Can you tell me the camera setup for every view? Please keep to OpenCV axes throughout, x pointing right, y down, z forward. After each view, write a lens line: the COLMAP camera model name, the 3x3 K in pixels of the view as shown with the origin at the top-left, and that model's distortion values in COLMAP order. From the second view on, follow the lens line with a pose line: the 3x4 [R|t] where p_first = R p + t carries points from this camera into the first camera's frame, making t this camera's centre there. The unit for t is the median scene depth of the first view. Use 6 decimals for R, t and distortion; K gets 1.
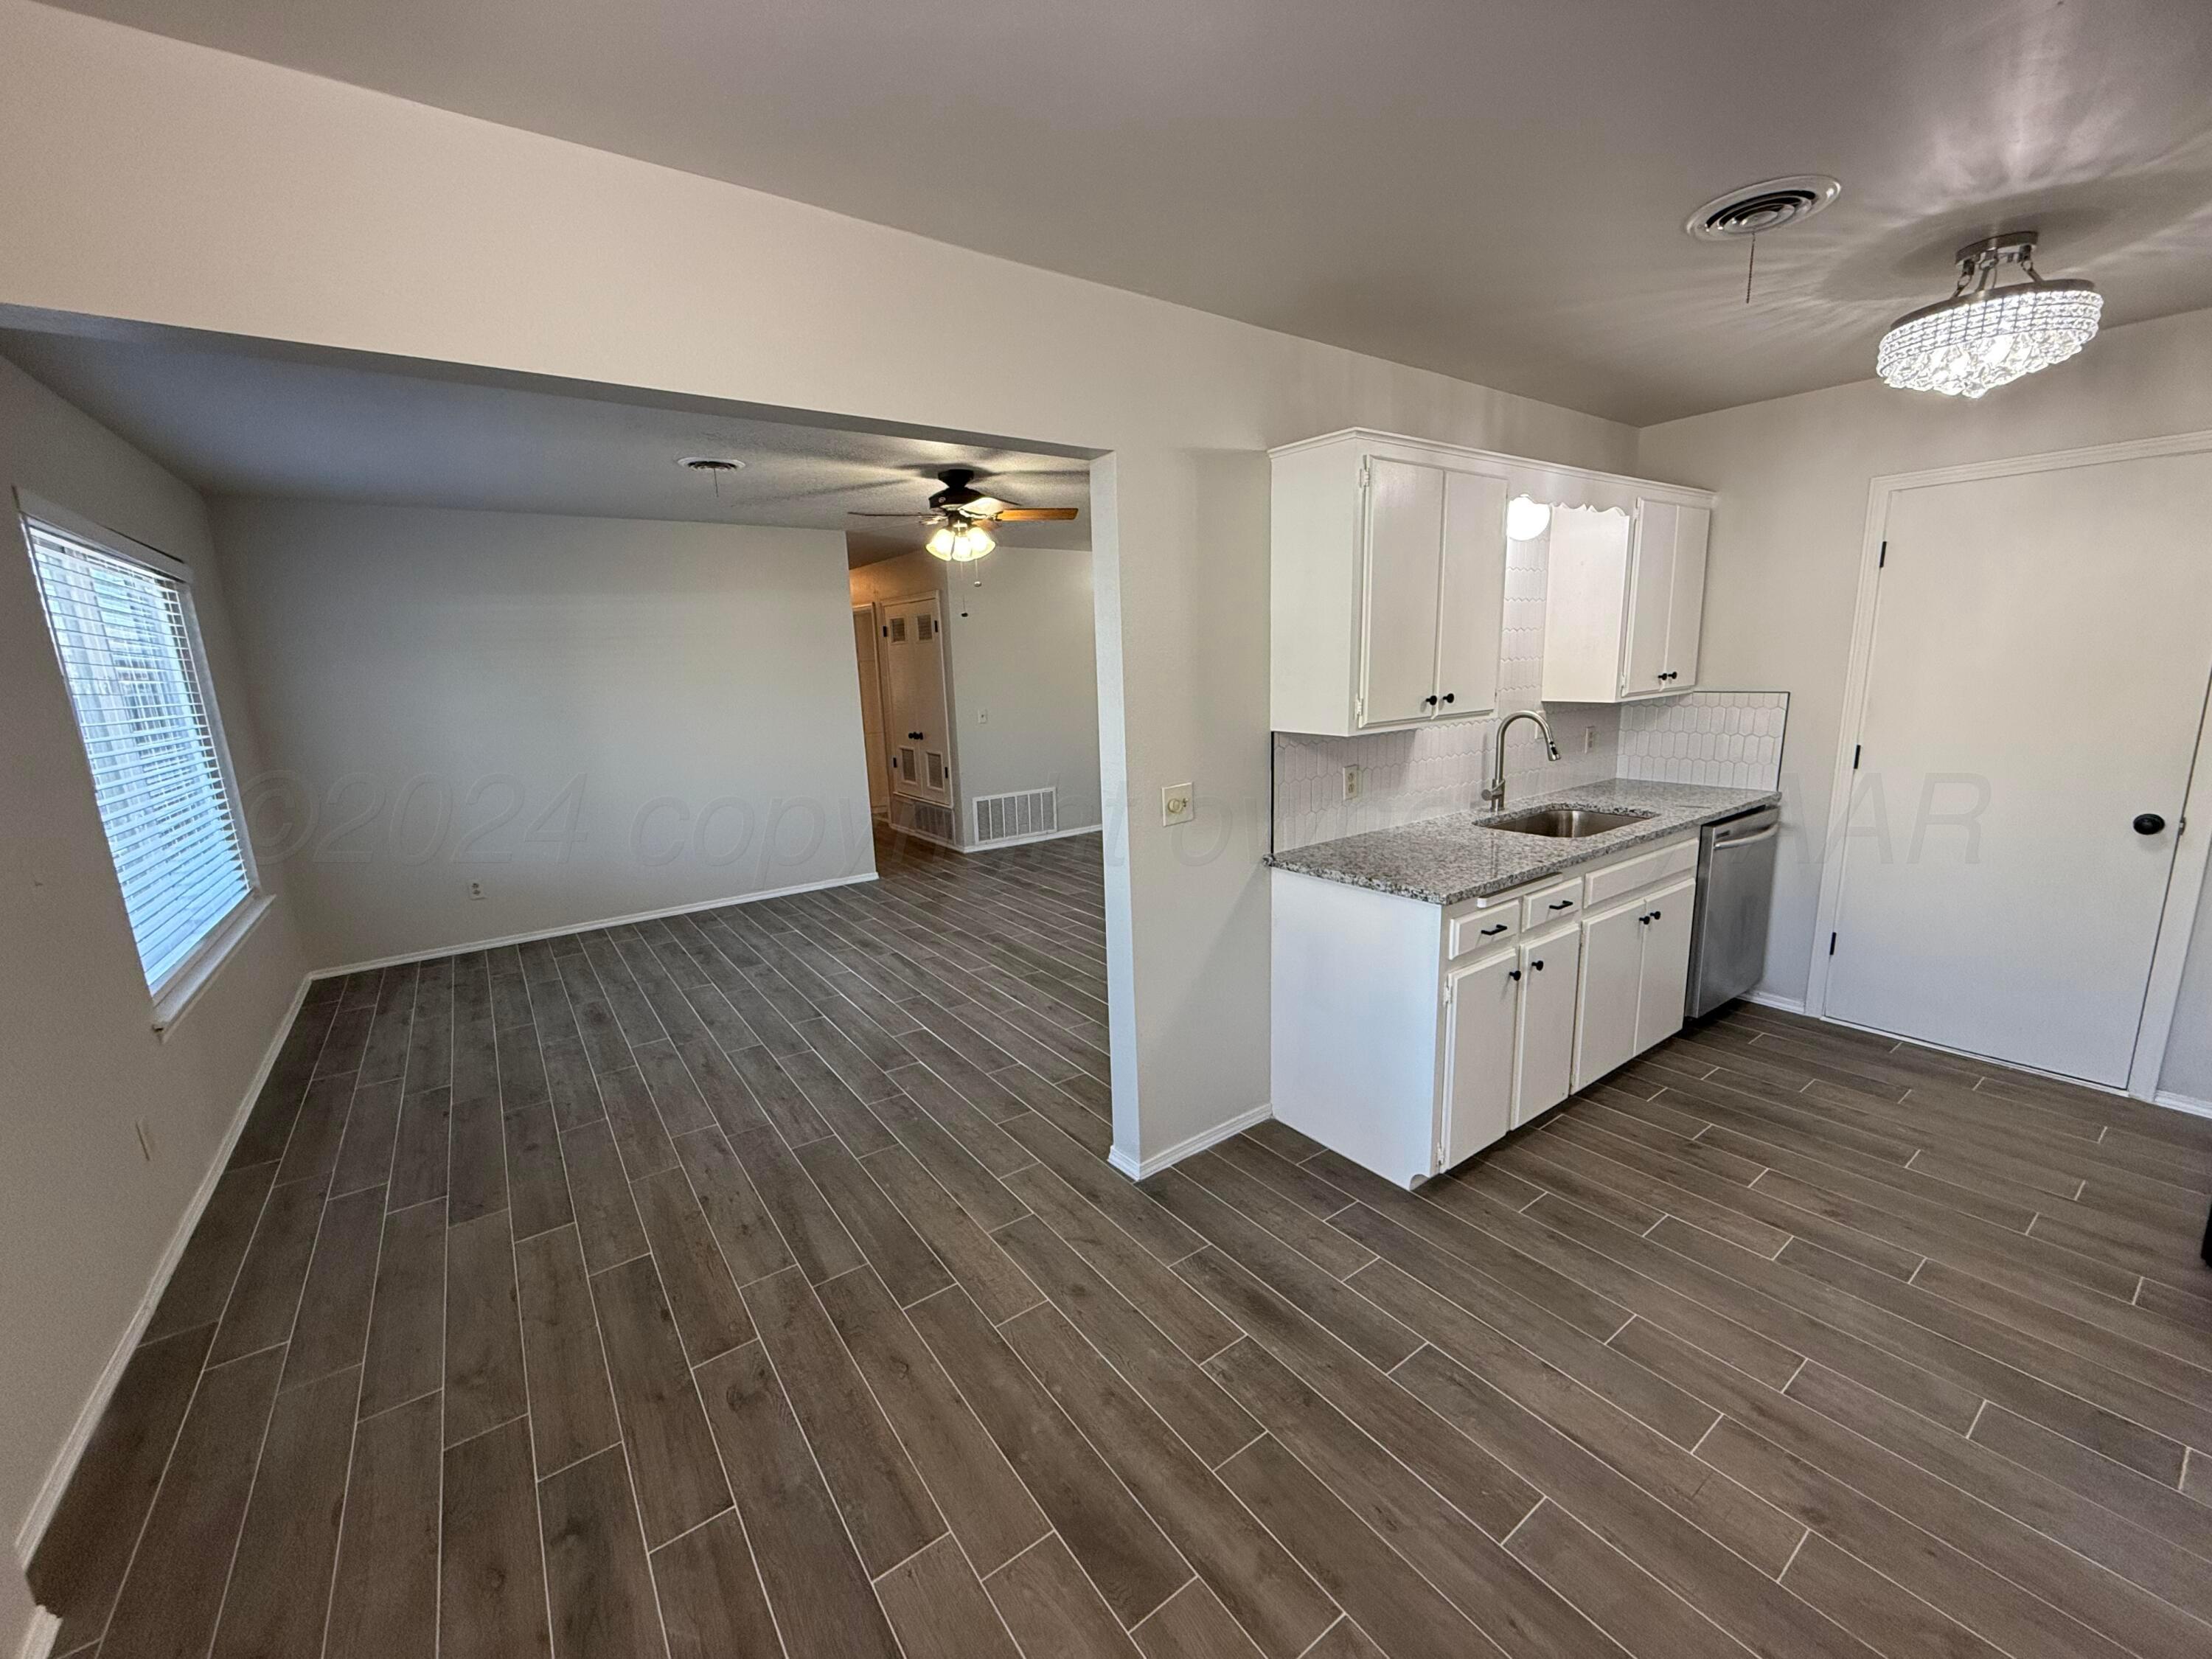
lens RADIAL K [[878.0, 0, 1107.7], [0, 878.0, 829.1], [0, 0, 1]] dist [-0.001189, 0.000838]
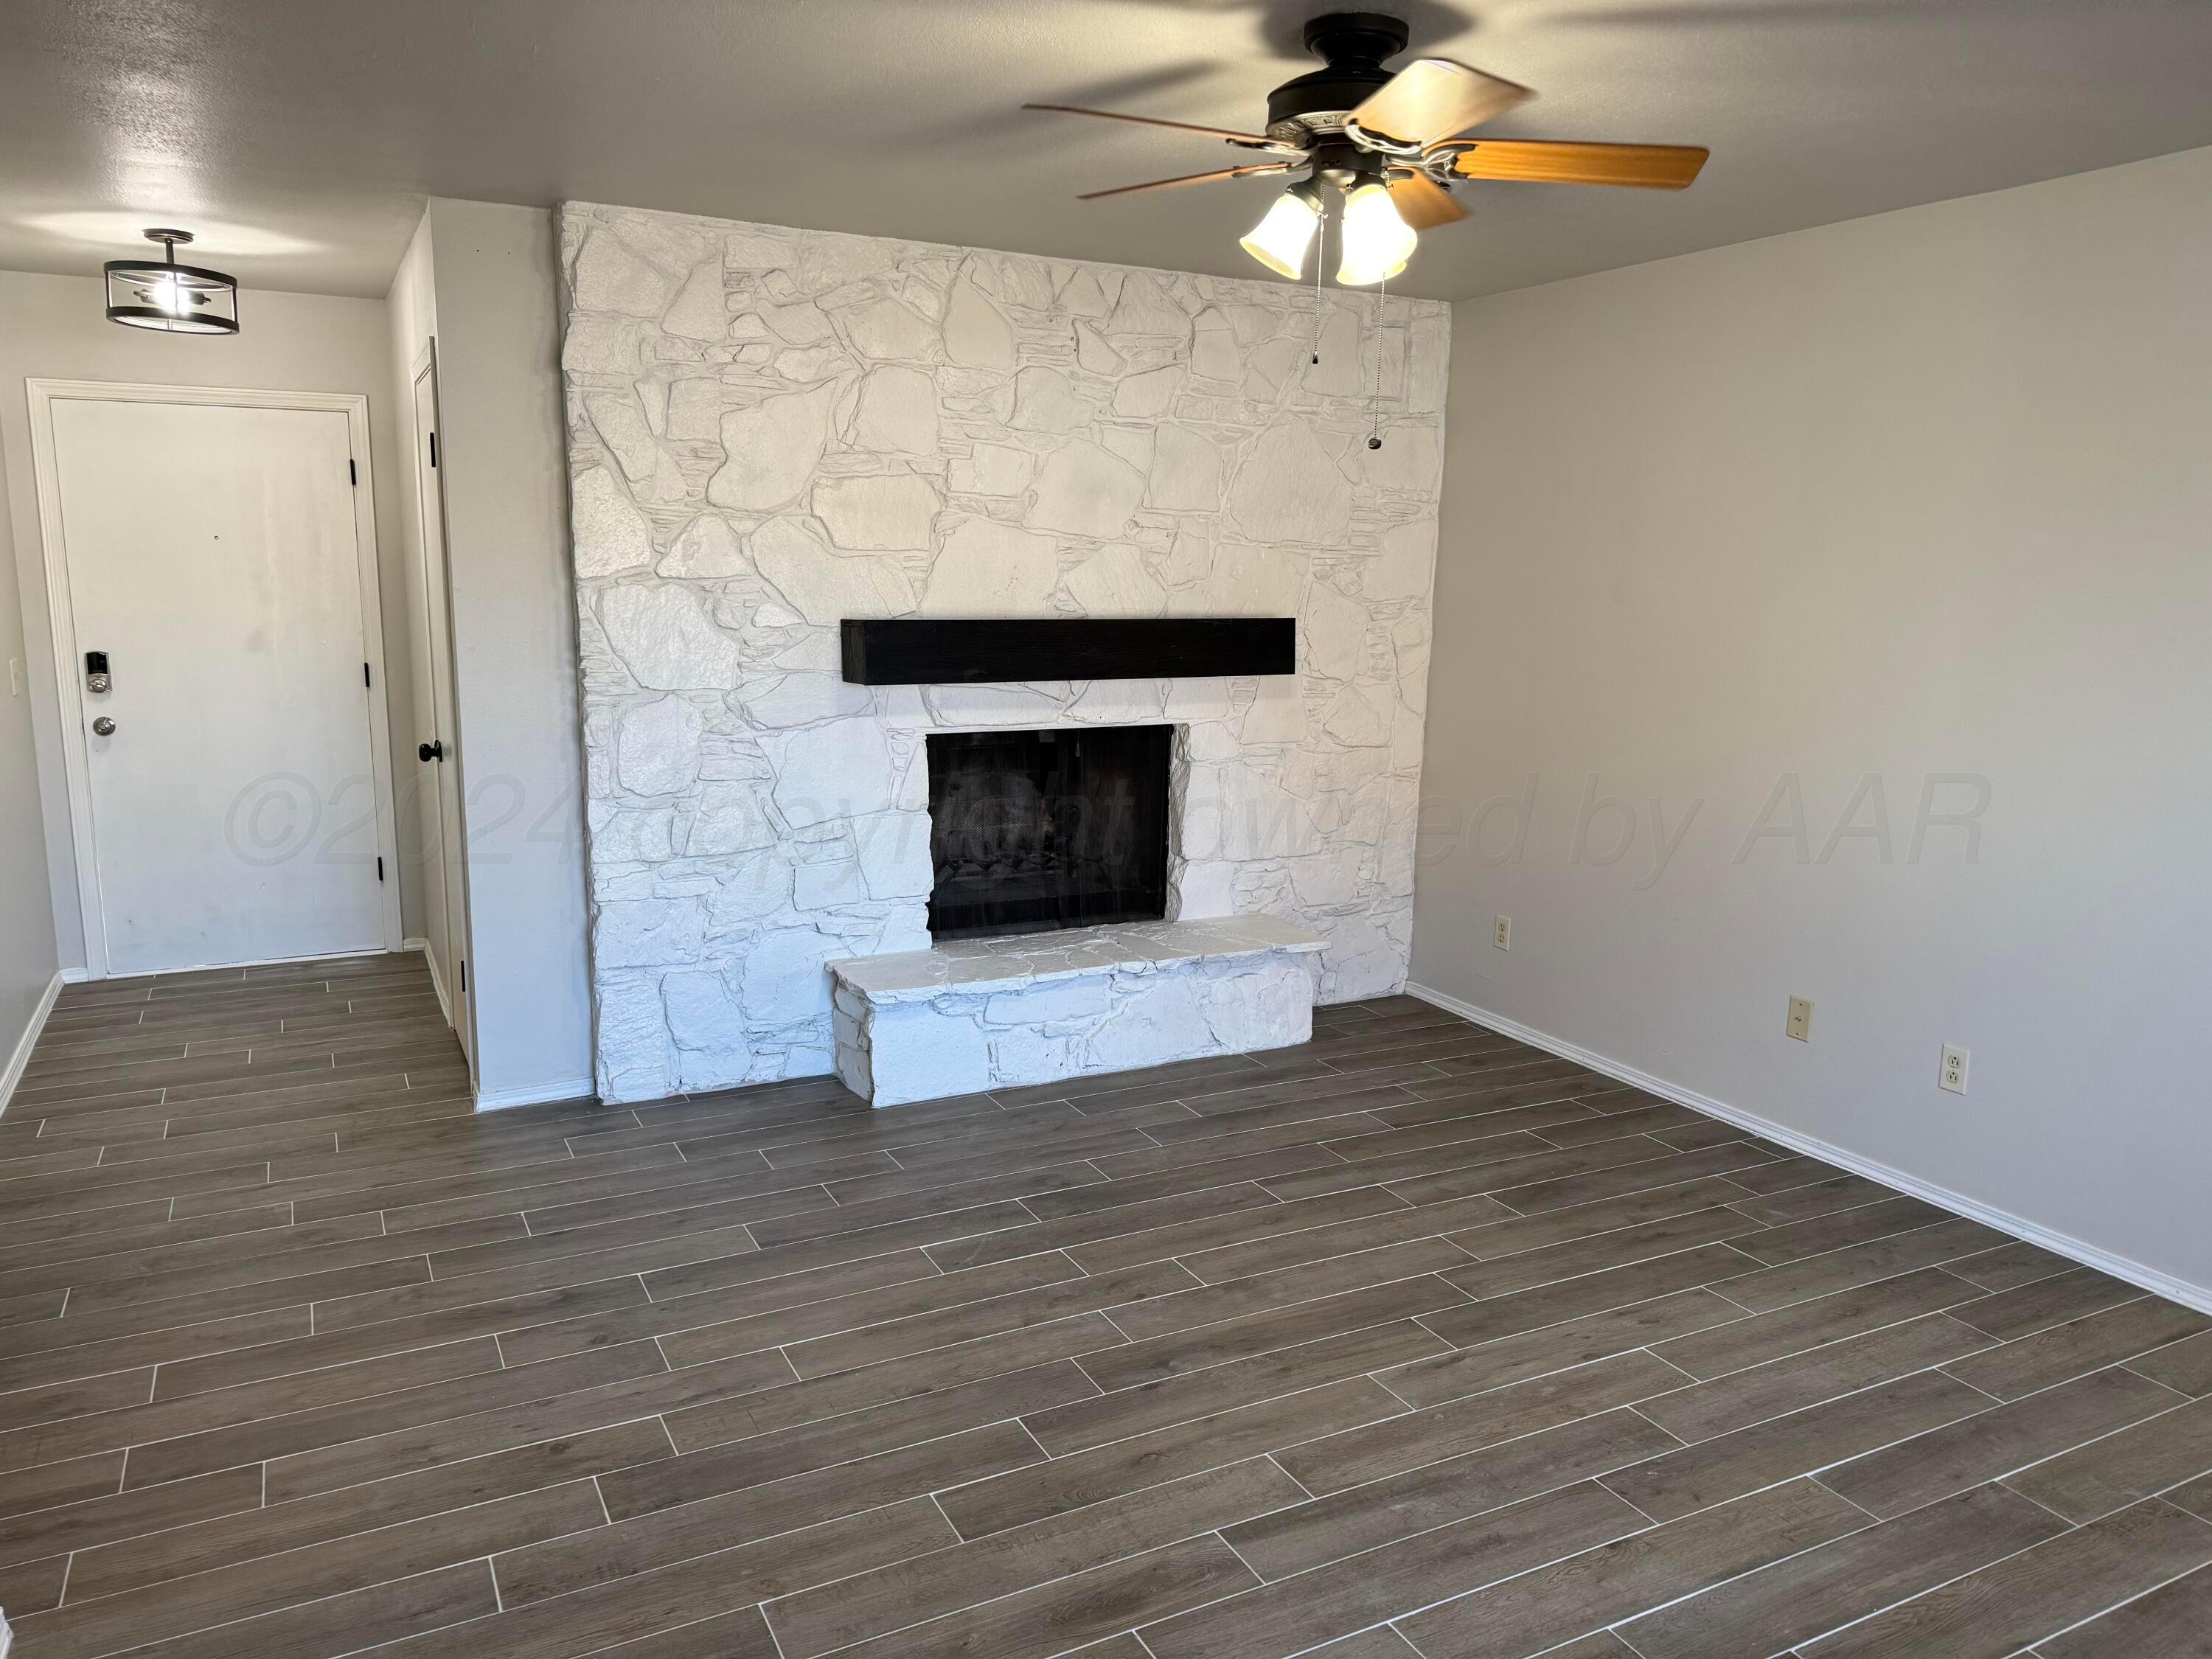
lens RADIAL K [[1535.0, 0, 1112.2], [0, 1535.0, 837.3], [0, 0, 1]] dist [0.063562, -0.069530]
pose [[0.150491, -0.136263, 0.979175, -1.242982], [0.168431, 0.979509, 0.110423, -0.264436], [-0.974158, 0.148306, 0.170359, 1.550765]]
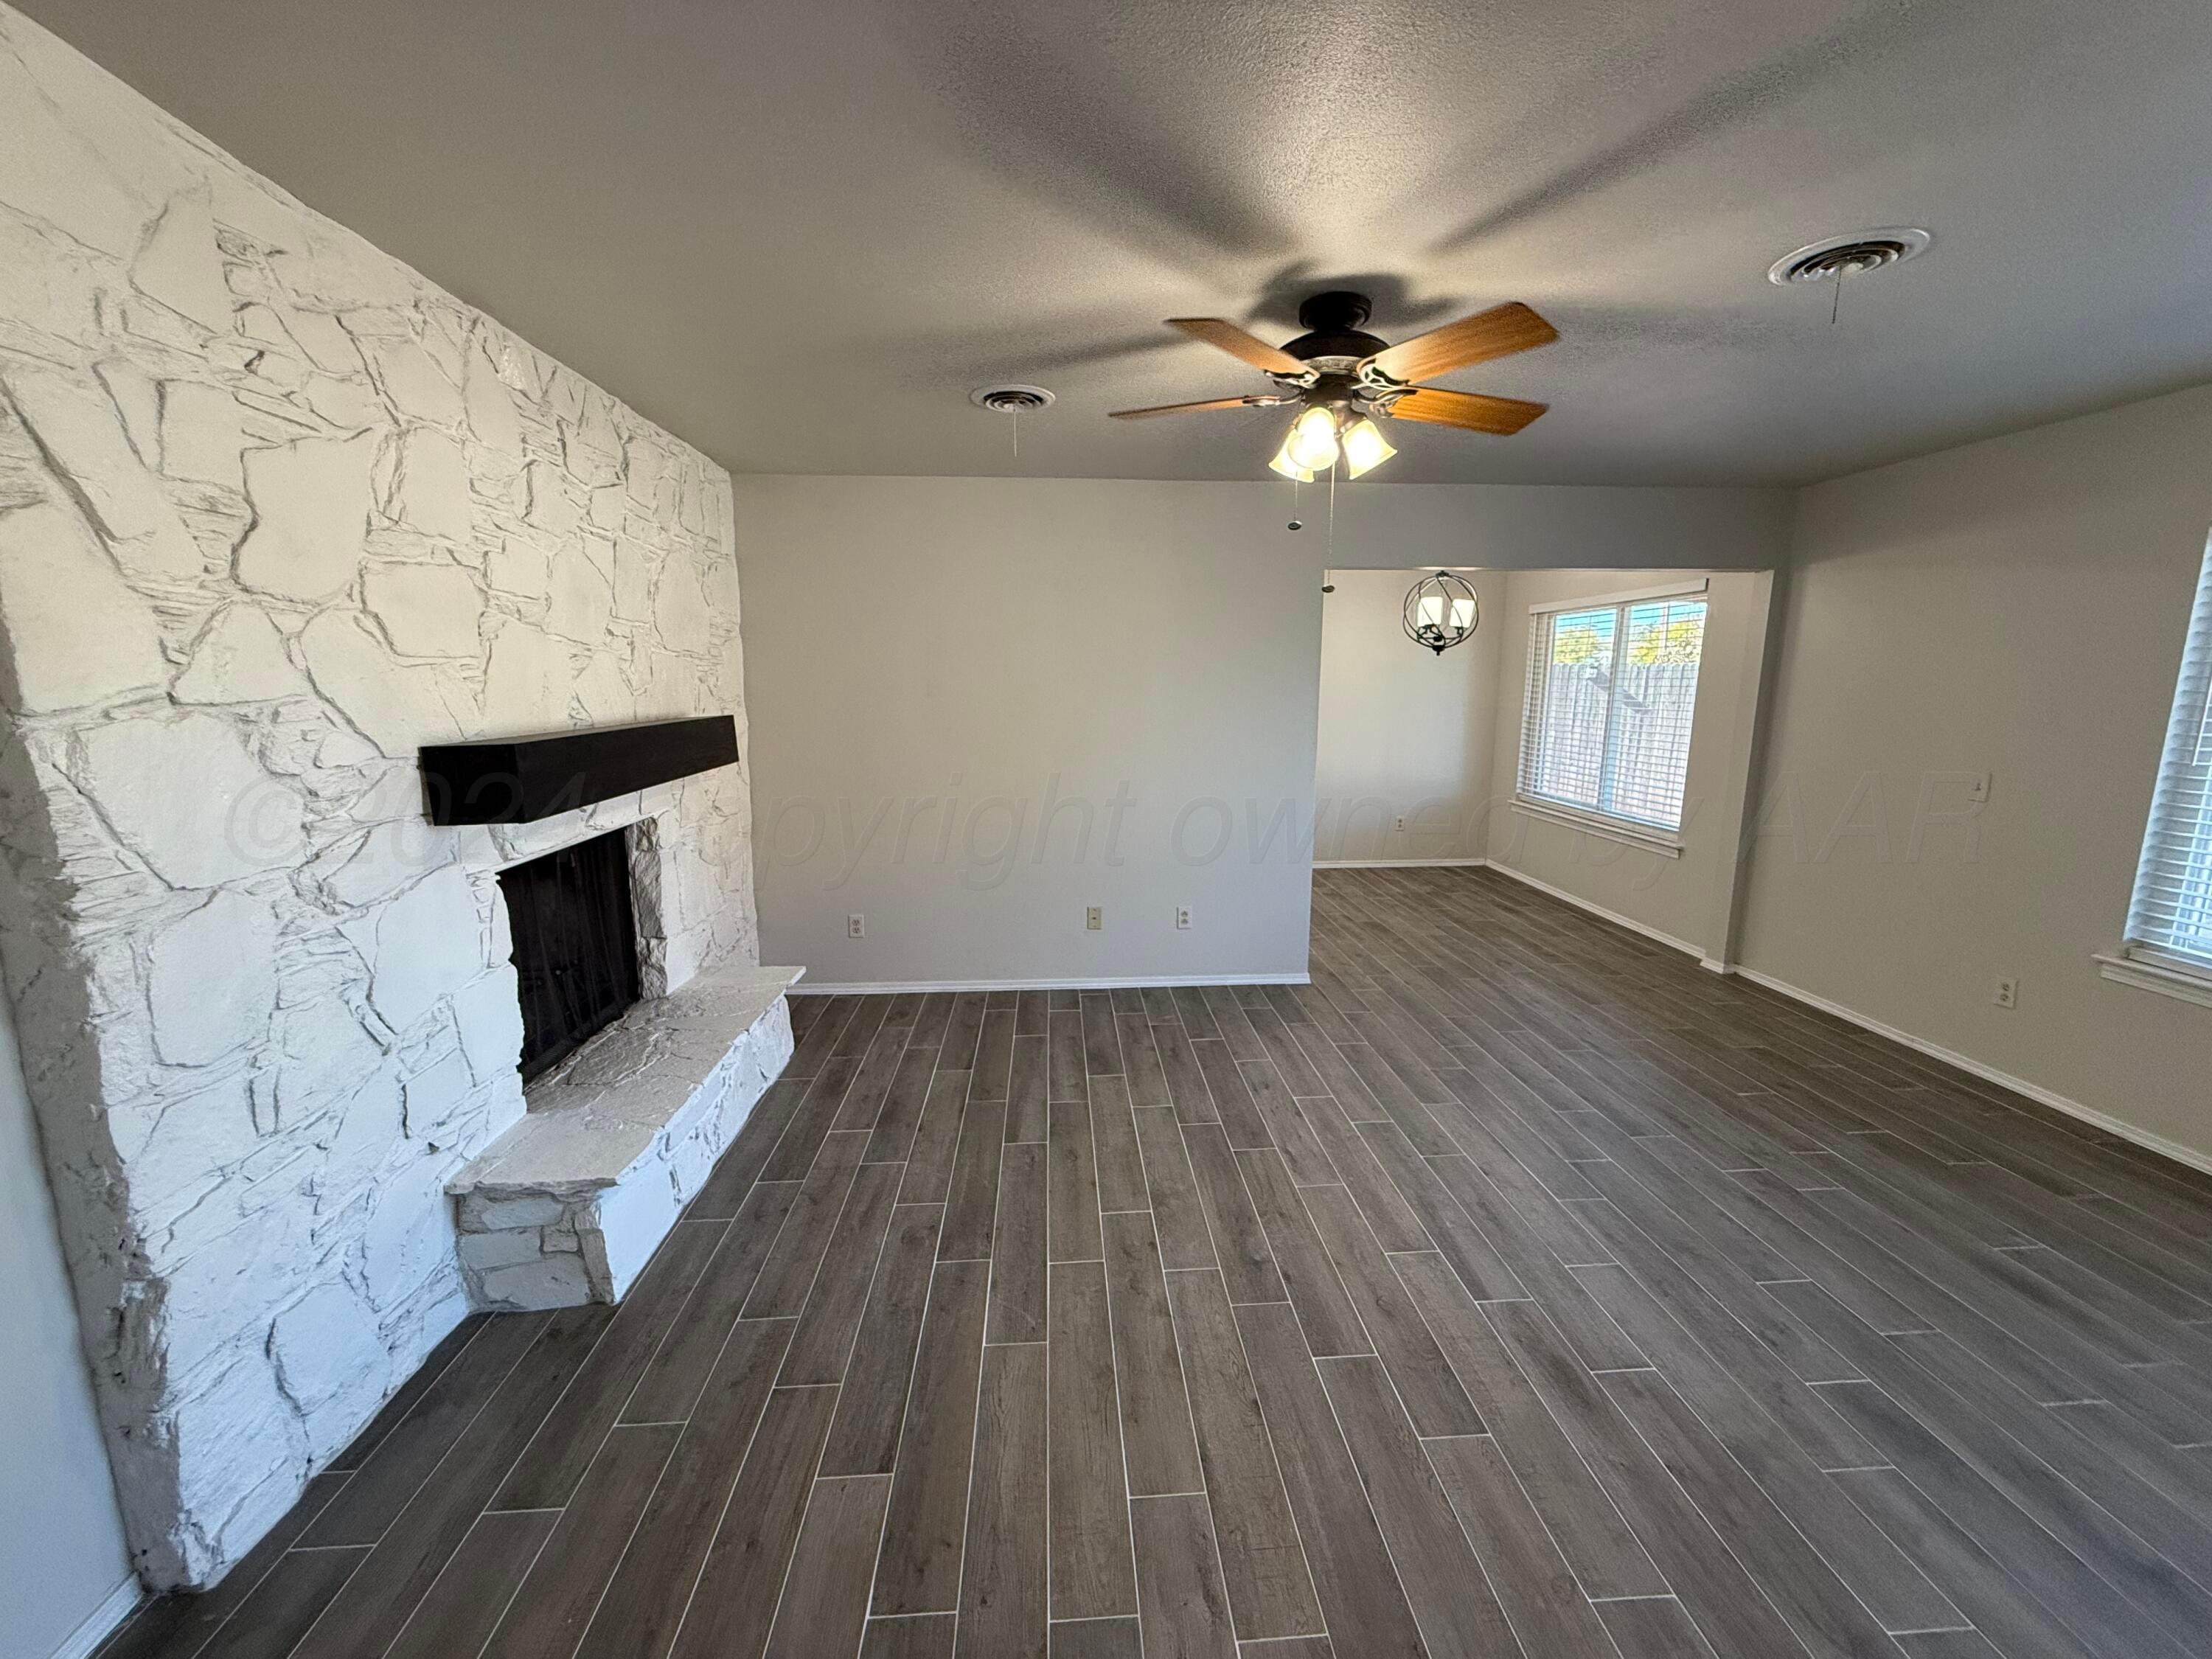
lens RADIAL K [[878.0, 0, 1100.5], [0, 878.0, 824.0], [0, 0, 1]] dist [-0.001189, 0.000838]
pose [[-0.841051, -0.055004, 0.538152, -0.524955], [0.131896, 0.943943, 0.302613, -0.441164], [-0.524630, 0.325493, -0.786649, 2.353828]]
